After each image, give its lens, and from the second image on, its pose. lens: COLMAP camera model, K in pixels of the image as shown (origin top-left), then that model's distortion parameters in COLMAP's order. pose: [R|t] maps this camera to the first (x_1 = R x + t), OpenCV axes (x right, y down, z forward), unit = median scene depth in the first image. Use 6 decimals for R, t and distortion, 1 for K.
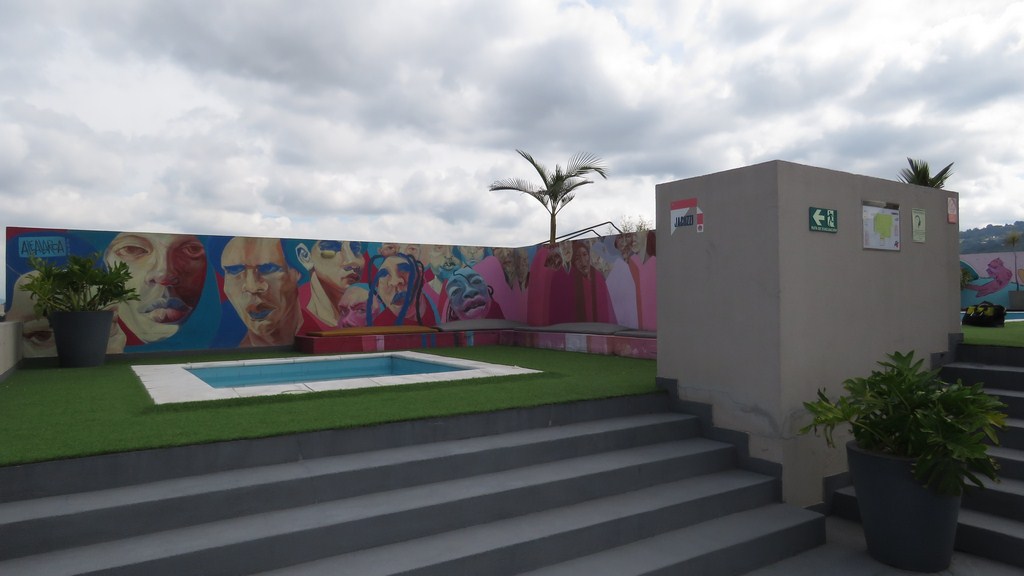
lens RADIAL K [[651.6, 0, 515.3], [0, 651.6, 288.6], [0, 0, 1]] dist [0.001869, -0.003049]
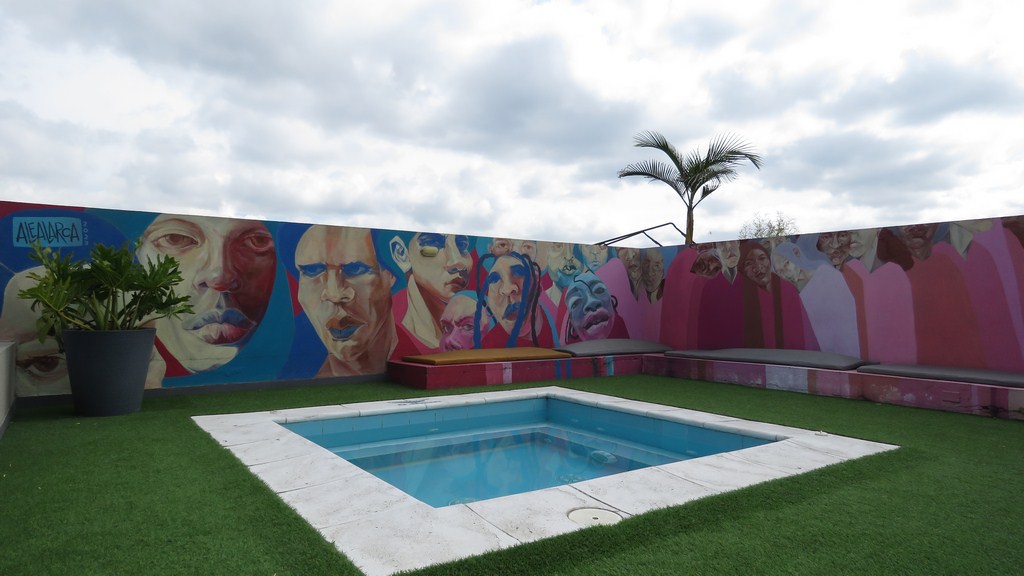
lens RADIAL K [[651.6, 0, 505.8], [0, 651.6, 294.4], [0, 0, 1]] dist [0.001869, -0.003049]
pose [[0.998780, 0.016955, 0.046384, -0.245269], [-0.017248, 0.999834, 0.005921, -0.010085], [-0.046276, -0.006714, 0.998906, 0.264012]]
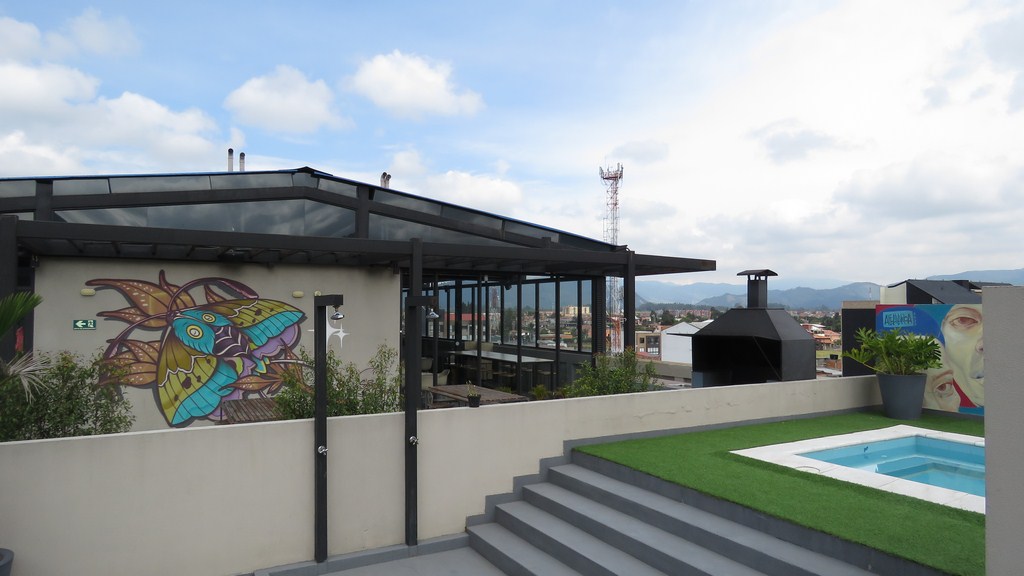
lens RADIAL K [[651.6, 0, 507.8], [0, 651.6, 294.1], [0, 0, 1]] dist [0.001869, -0.003049]
pose [[-0.061615, -0.010318, -0.998047, 0.521252], [0.015922, 0.999809, -0.011319, -0.095543], [0.997973, -0.016589, -0.061439, 0.269985]]
